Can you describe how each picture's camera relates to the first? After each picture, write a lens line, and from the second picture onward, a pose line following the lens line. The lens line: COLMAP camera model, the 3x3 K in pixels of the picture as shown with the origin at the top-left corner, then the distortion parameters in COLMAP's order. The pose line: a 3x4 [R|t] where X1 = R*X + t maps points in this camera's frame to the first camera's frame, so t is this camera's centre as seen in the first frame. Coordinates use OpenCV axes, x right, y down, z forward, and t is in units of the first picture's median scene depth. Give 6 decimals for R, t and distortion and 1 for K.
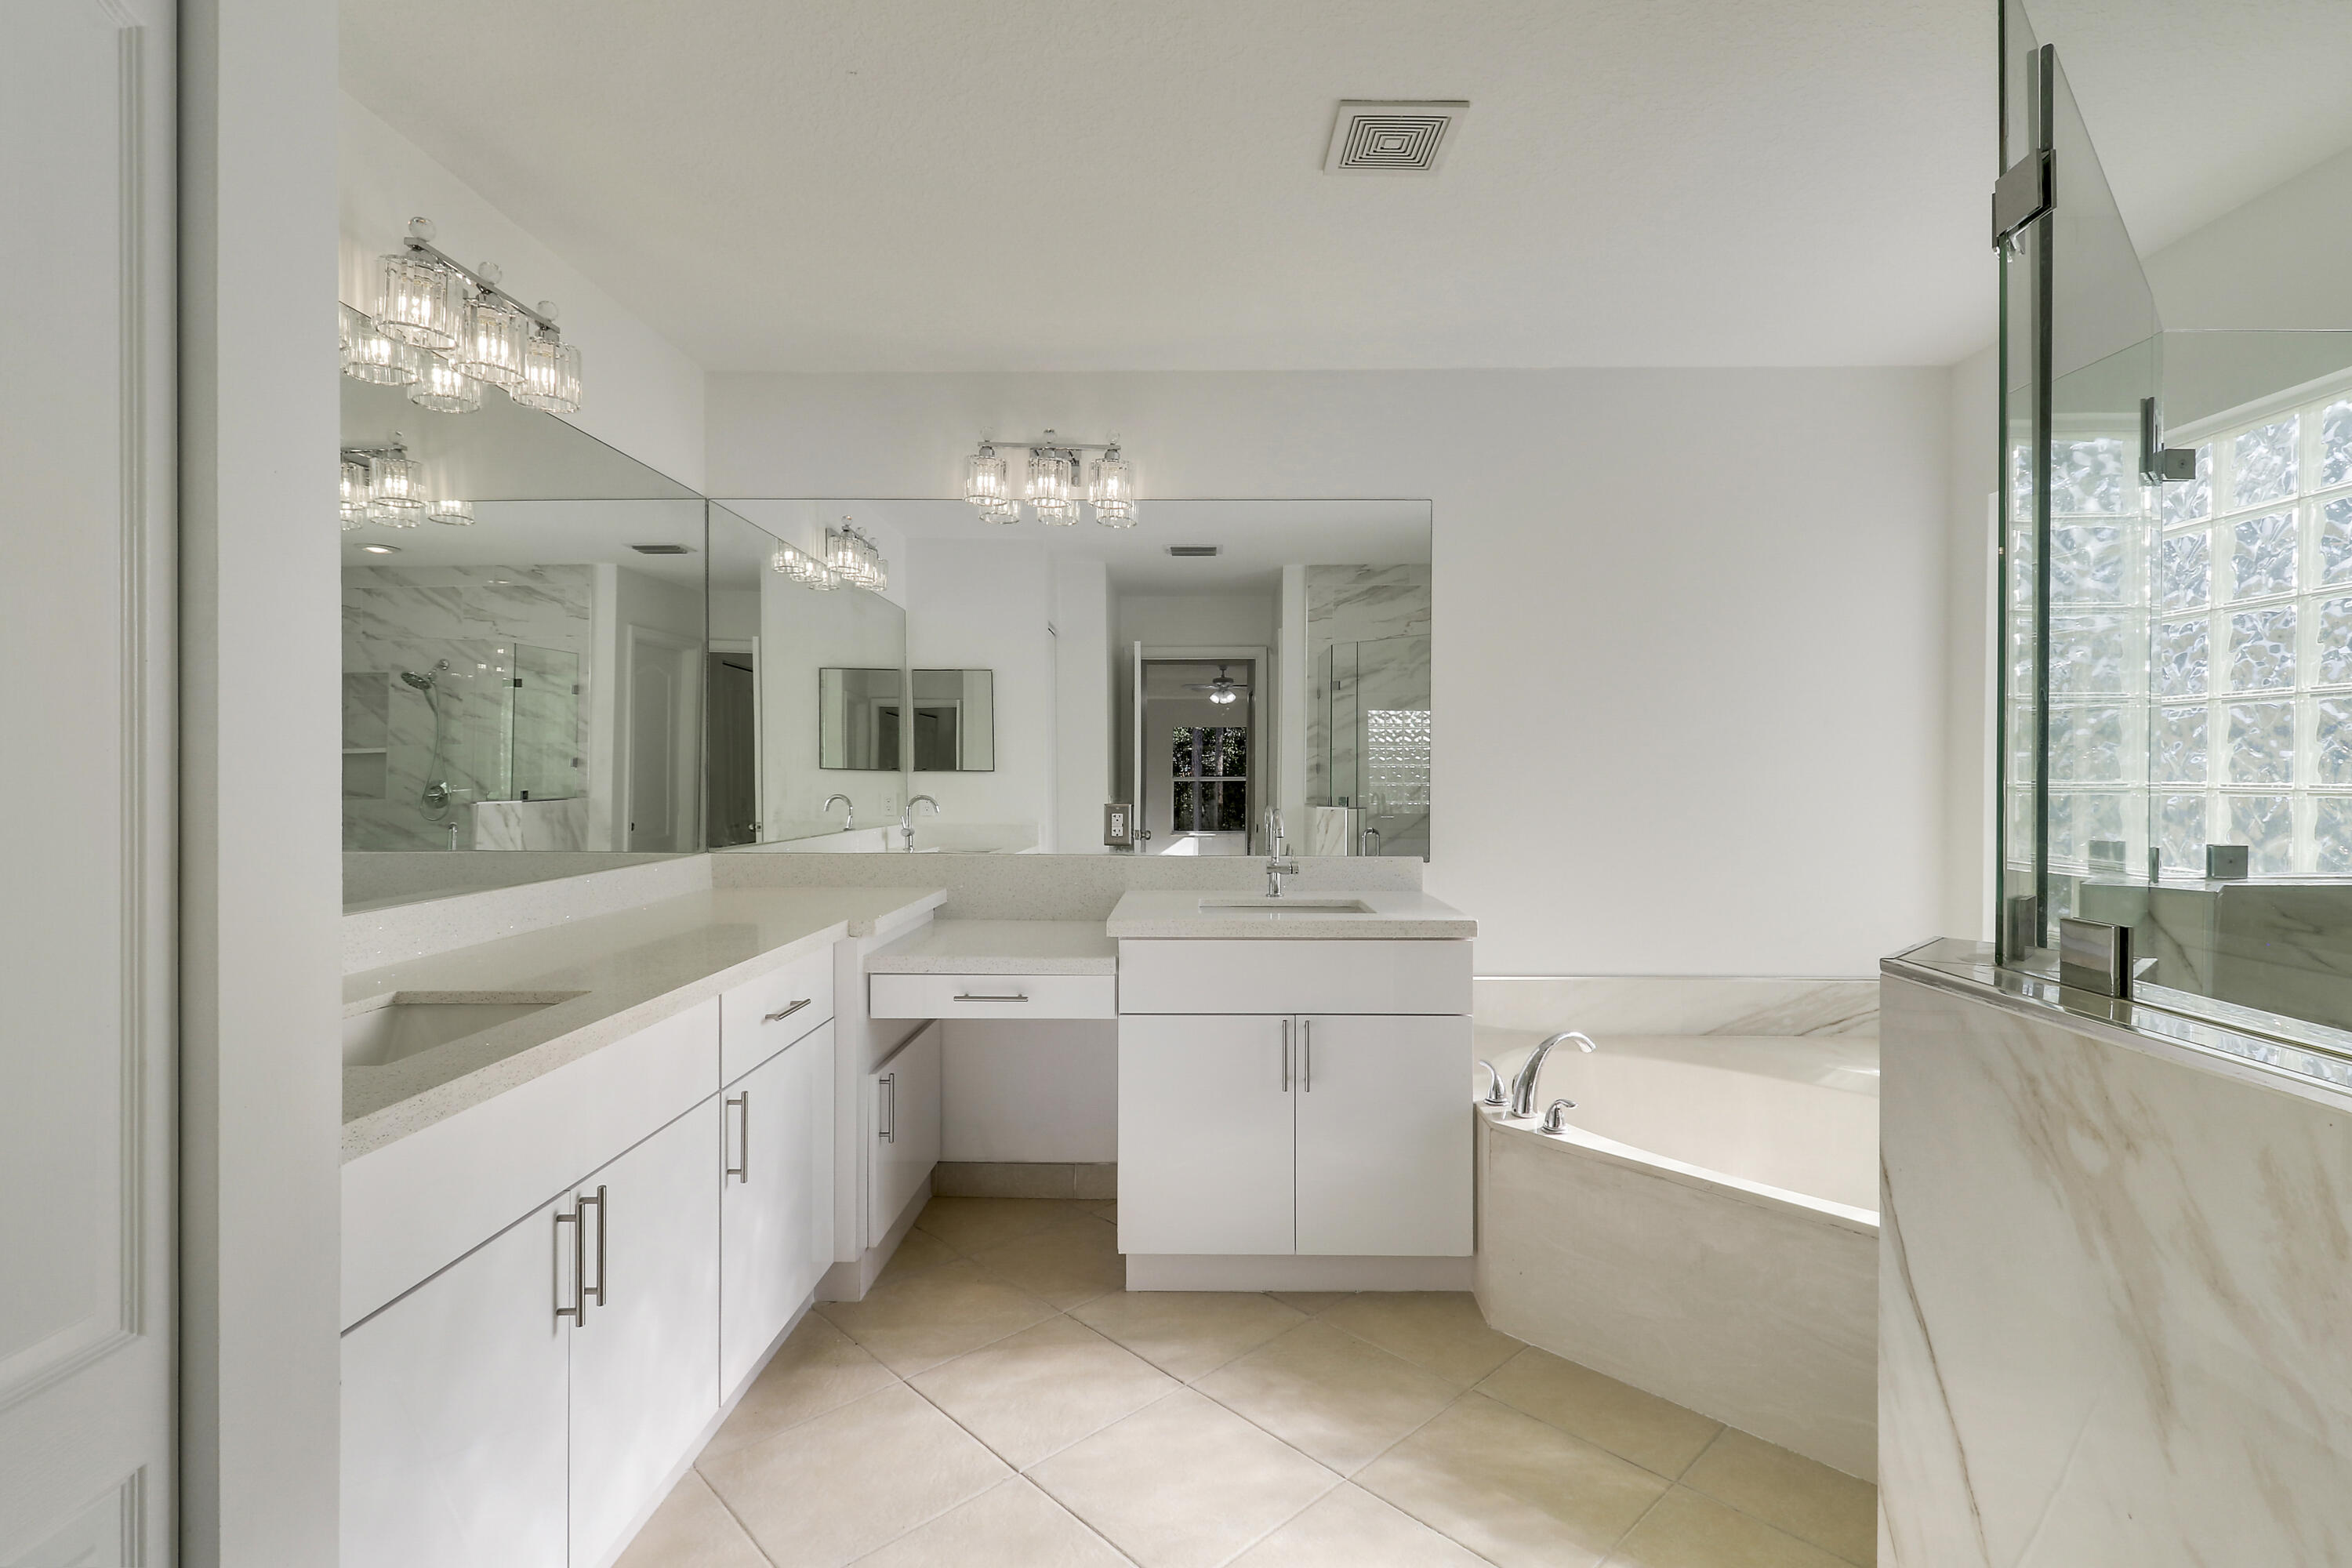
lens RADIAL K [[1105.9, 0, 1186.2], [0, 1105.9, 775.8], [0, 0, 1]] dist [0.005539, -0.001645]
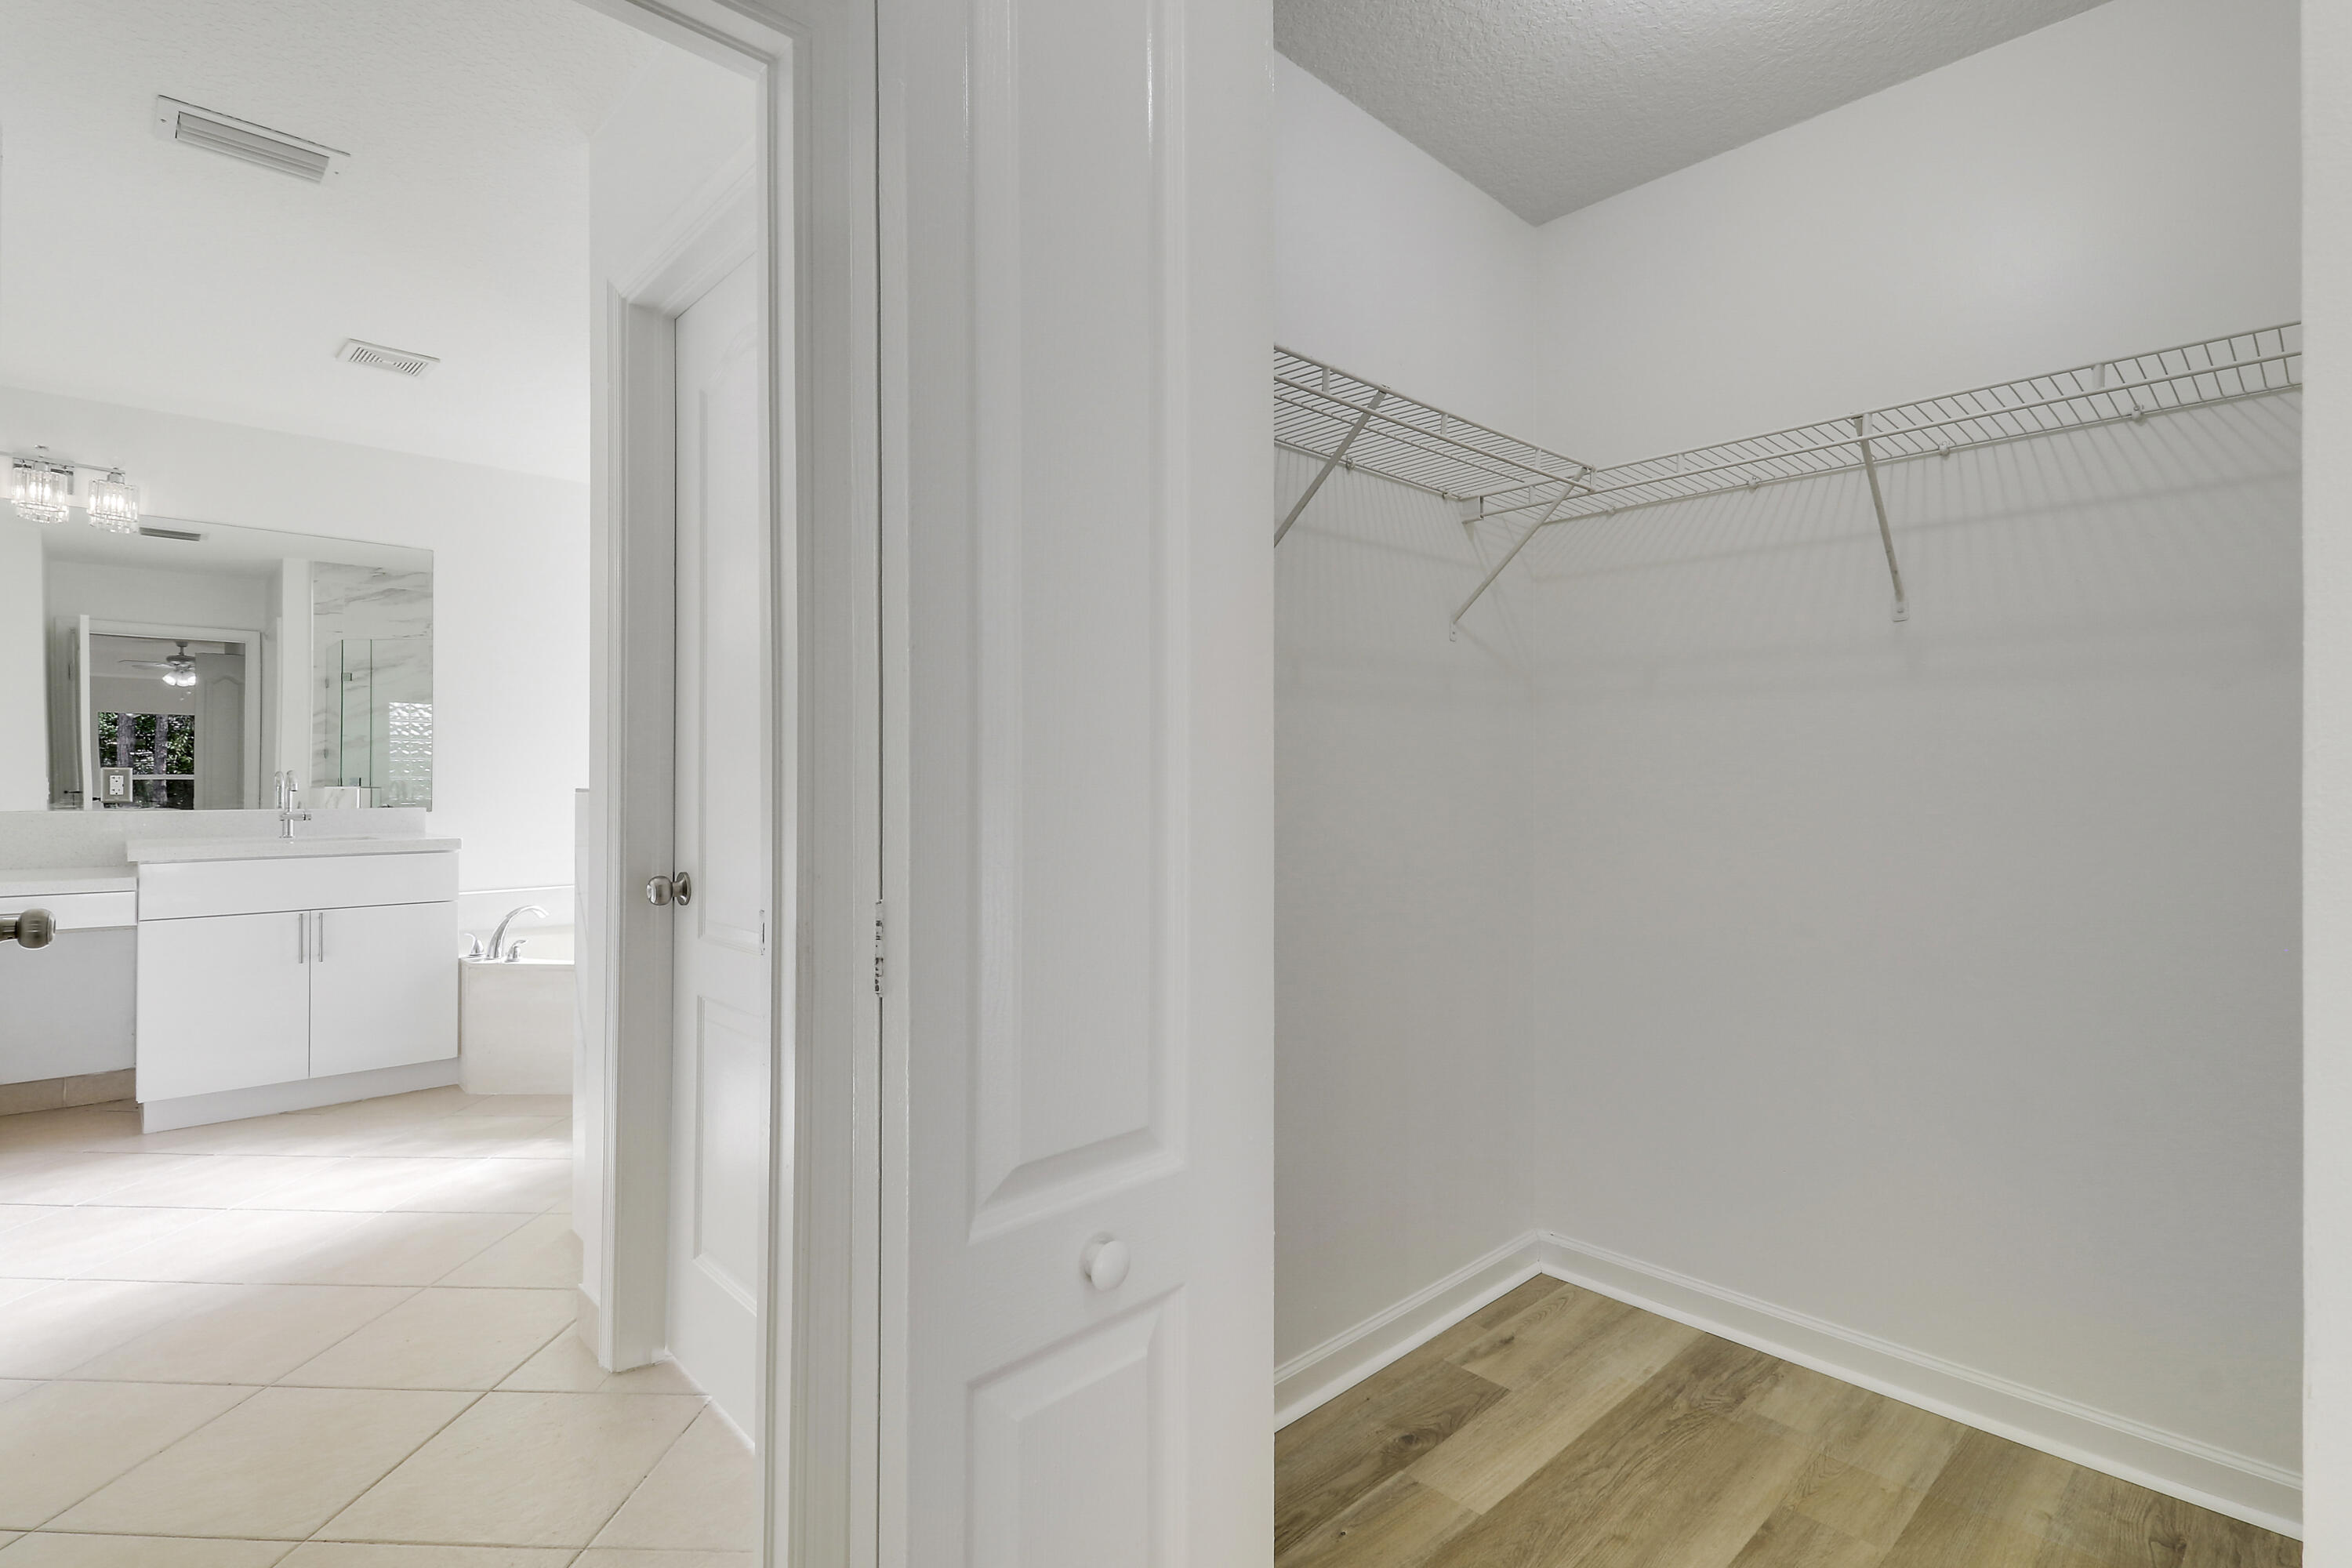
lens RADIAL K [[1105.9, 0, 1189.3], [0, 1105.9, 773.8], [0, 0, 1]] dist [0.005539, -0.001645]
pose [[0.707933, 0.002658, 0.706275, -0.059748], [0.003170, 0.999971, -0.006941, 0.030524], [-0.706272, 0.007153, 0.707904, -0.443410]]
